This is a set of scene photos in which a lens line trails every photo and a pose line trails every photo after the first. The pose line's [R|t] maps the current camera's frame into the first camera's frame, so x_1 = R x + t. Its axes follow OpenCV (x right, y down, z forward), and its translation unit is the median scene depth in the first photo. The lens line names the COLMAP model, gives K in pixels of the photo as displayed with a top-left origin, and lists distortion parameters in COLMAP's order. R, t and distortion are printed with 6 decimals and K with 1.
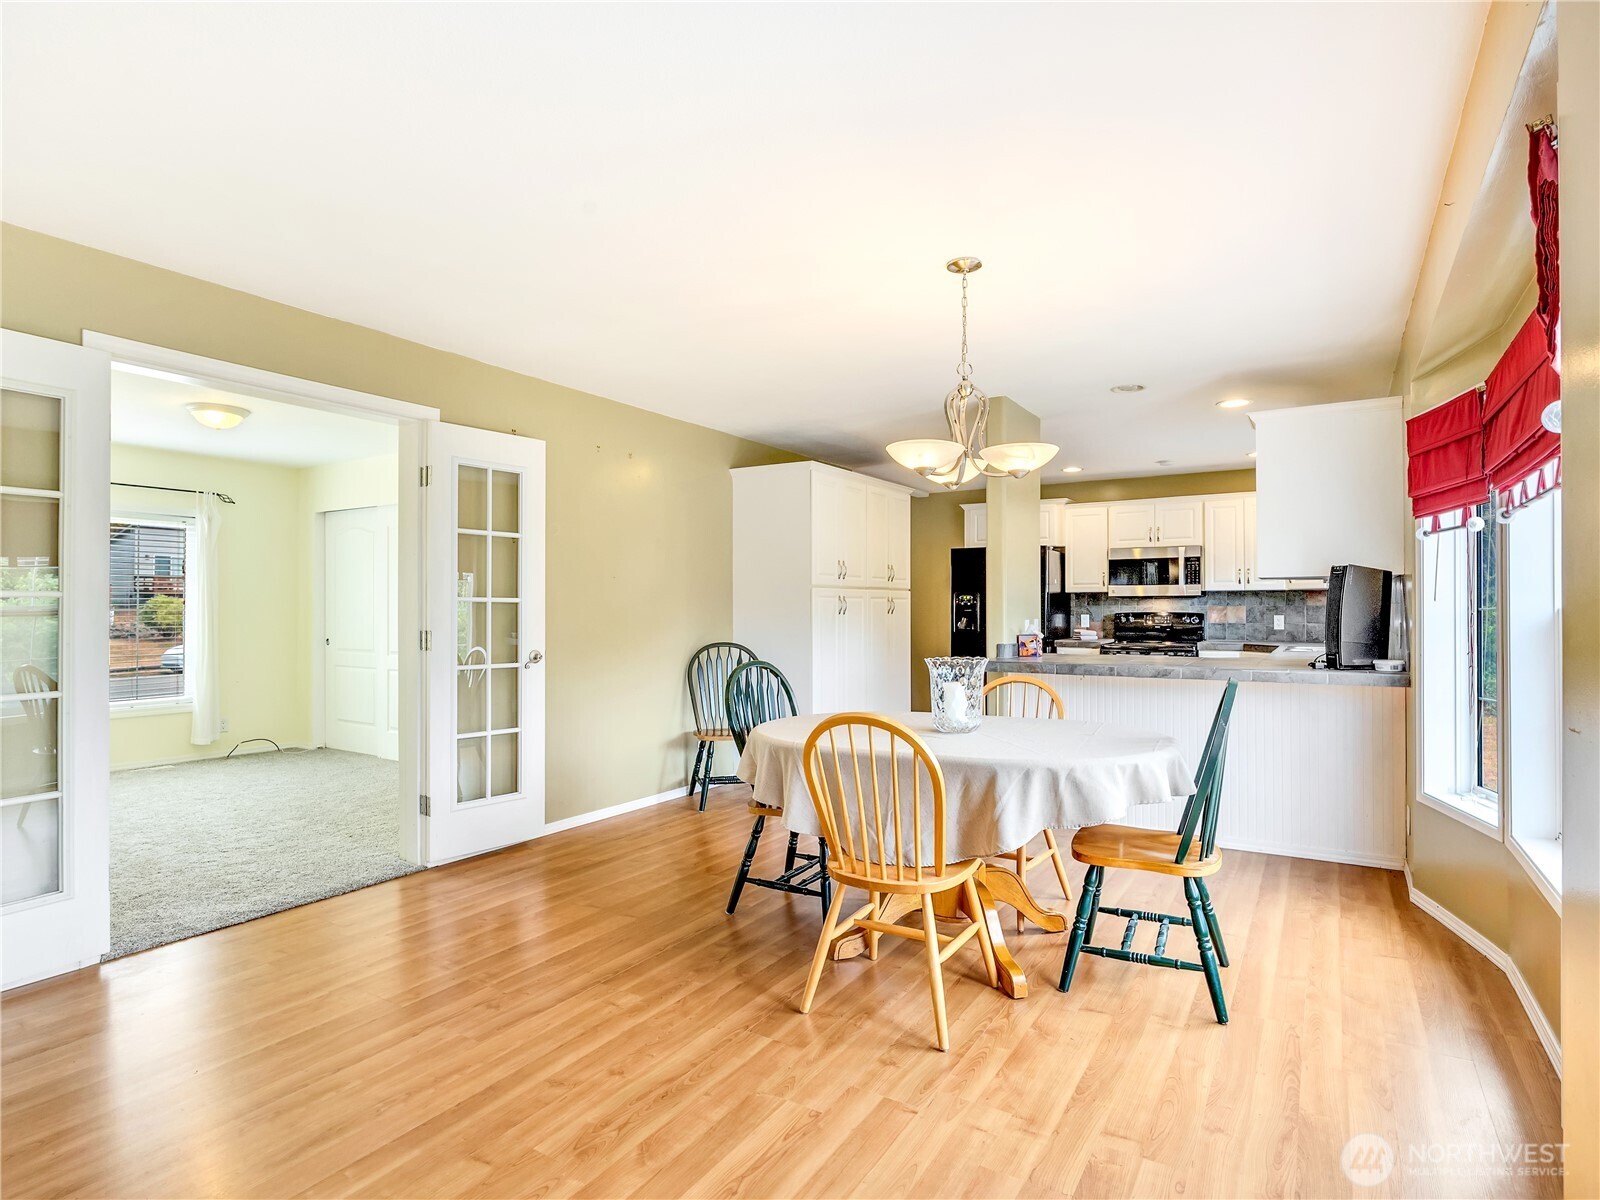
lens RADIAL K [[846.8, 0, 821.3], [0, 846.8, 602.5], [0, 0, 1]] dist [-0.014425, 0.000918]
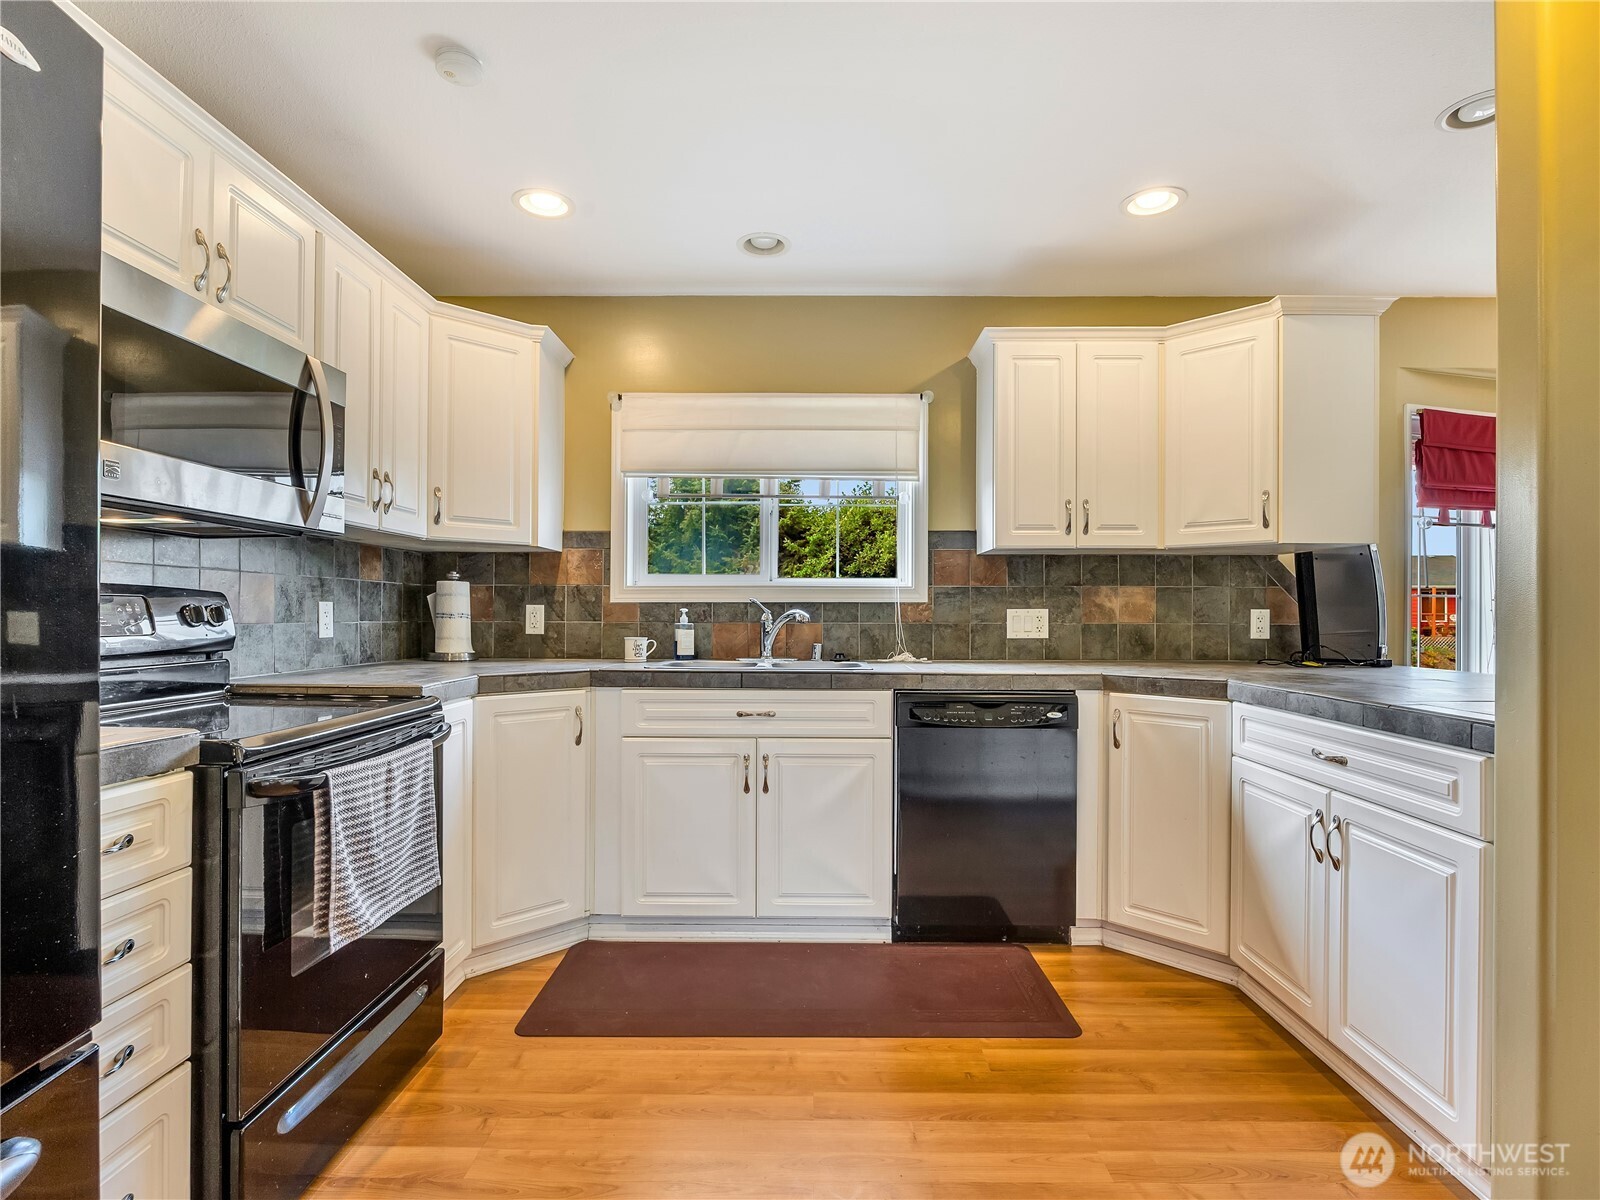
lens RADIAL K [[802.3, 0, 806.9], [0, 802.3, 611.6], [0, 0, 1]] dist [-0.012895, -0.001322]
pose [[-0.505096, -0.001769, 0.863062, 0.135701], [-0.010481, 0.999937, -0.004084, 0.022219], [-0.863000, -0.011109, -0.505082, 1.172430]]
